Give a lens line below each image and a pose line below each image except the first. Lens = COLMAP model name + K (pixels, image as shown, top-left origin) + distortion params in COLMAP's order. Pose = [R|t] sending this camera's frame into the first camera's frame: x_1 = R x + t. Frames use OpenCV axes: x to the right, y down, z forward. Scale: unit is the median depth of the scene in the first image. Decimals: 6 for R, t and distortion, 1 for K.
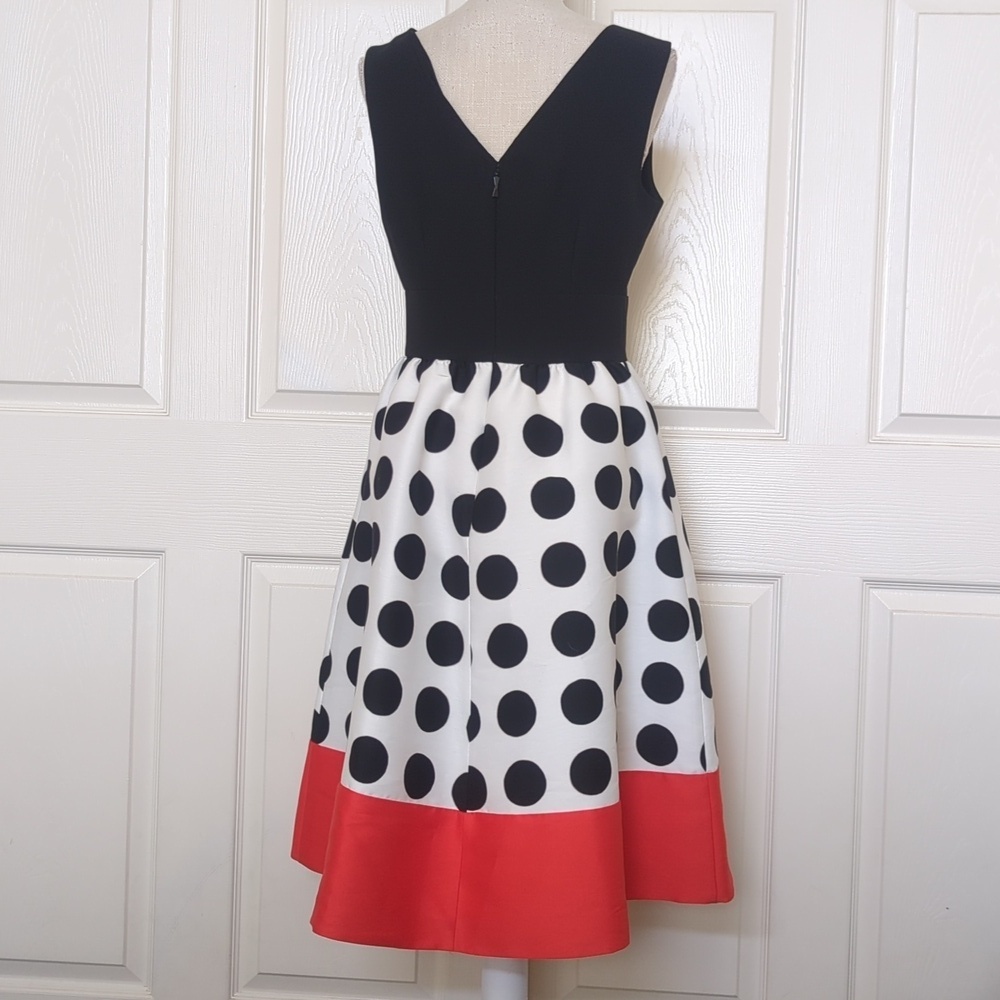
lens RADIAL K [[1650.1, 0, 522.4], [0, 1650.1, 483.2], [0, 0, 1]] dist [0.036706, 0.000000]
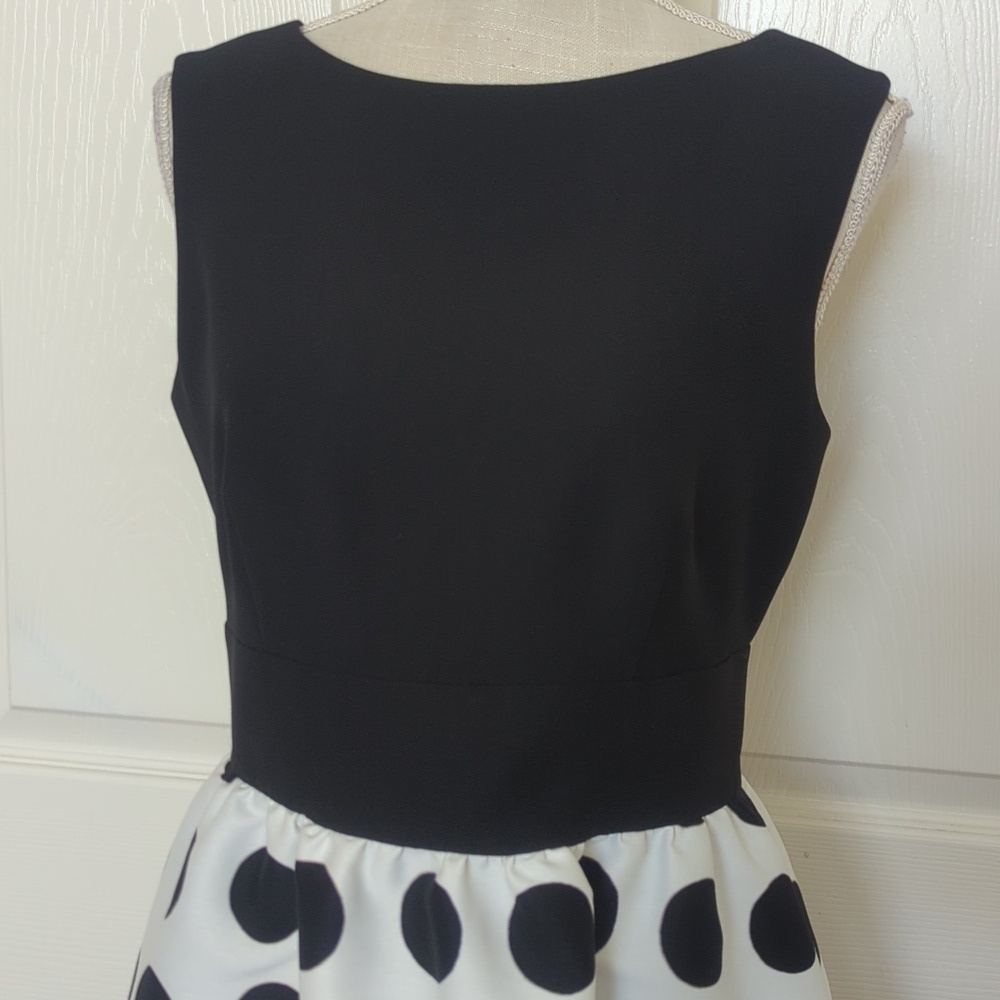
lens RADIAL K [[1650.1, 0, 509.7], [0, 1650.1, 470.2], [0, 0, 1]] dist [0.036706, 0.000000]
pose [[0.996303, 0.008216, -0.085511, 0.037716], [0.002704, 0.991923, 0.126814, -0.186950], [0.085862, -0.126576, 0.988234, 0.546853]]
